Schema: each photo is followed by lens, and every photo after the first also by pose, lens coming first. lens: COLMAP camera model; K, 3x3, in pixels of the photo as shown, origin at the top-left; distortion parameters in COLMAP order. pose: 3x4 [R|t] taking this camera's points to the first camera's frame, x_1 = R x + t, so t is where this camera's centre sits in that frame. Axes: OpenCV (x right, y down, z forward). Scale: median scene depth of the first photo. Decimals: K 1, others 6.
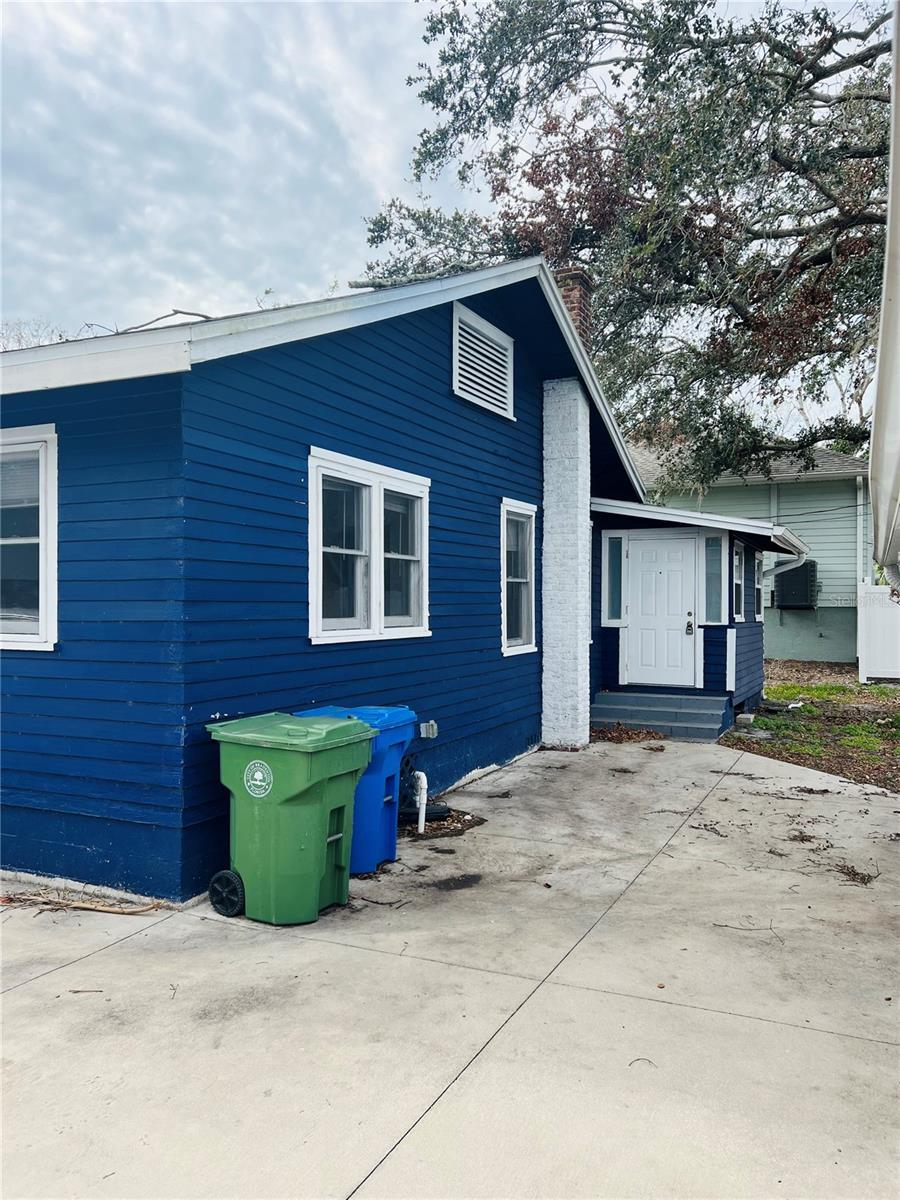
lens RADIAL K [[883.3, 0, 447.7], [0, 883.3, 607.0], [0, 0, 1]] dist [0.021424, -0.003390]
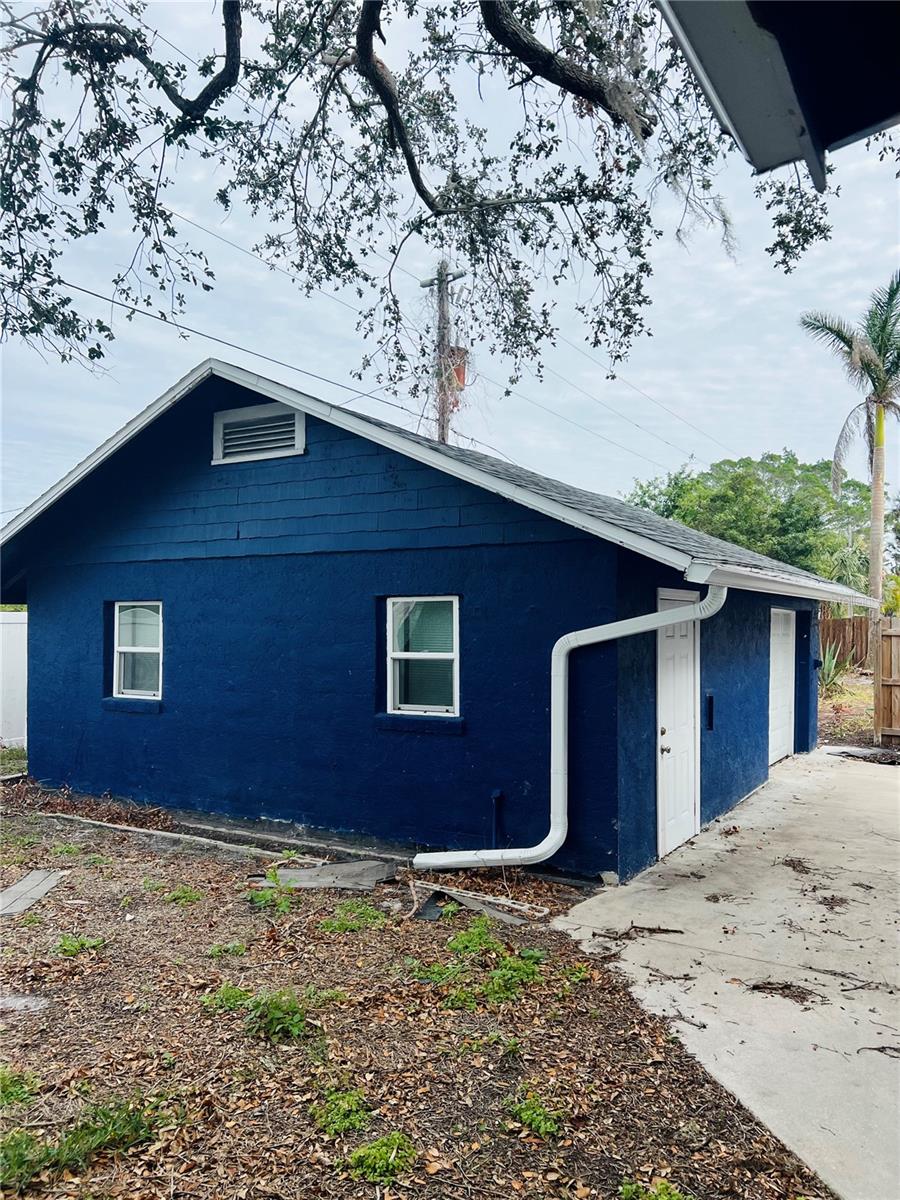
lens RADIAL K [[880.1, 0, 453.6], [0, 880.1, 612.0], [0, 0, 1]] dist [0.035185, -0.031643]
pose [[-0.994587, -0.000493, 0.103908, 0.498774], [-0.001101, 0.999983, -0.005789, -0.014279], [-0.103904, -0.005872, -0.994570, 1.401366]]
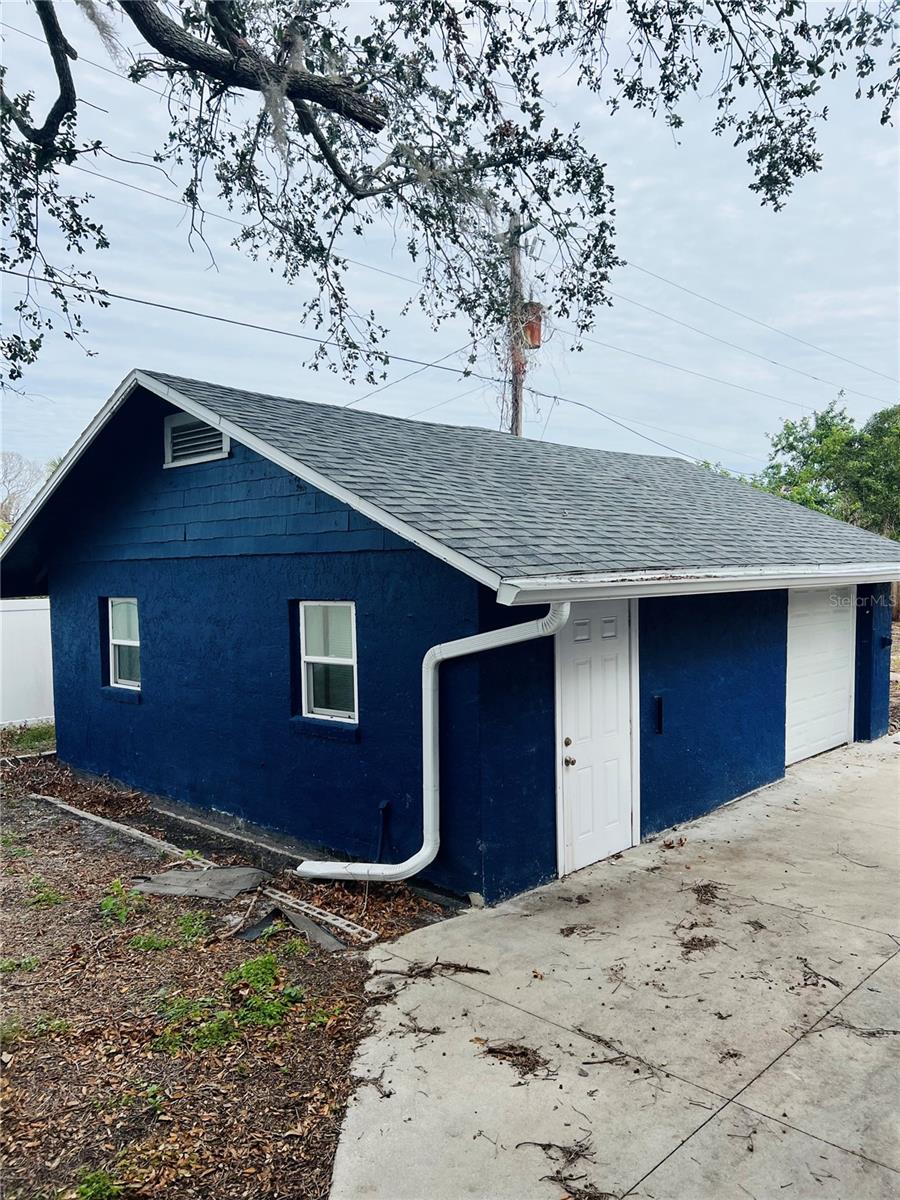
lens RADIAL K [[883.3, 0, 447.7], [0, 883.3, 607.0], [0, 0, 1]] dist [0.021424, -0.003390]
pose [[-0.947859, 0.002354, 0.318680, 0.262373], [0.018877, 0.998632, 0.048771, -0.062266], [-0.318129, 0.052244, -0.946607, 1.329145]]
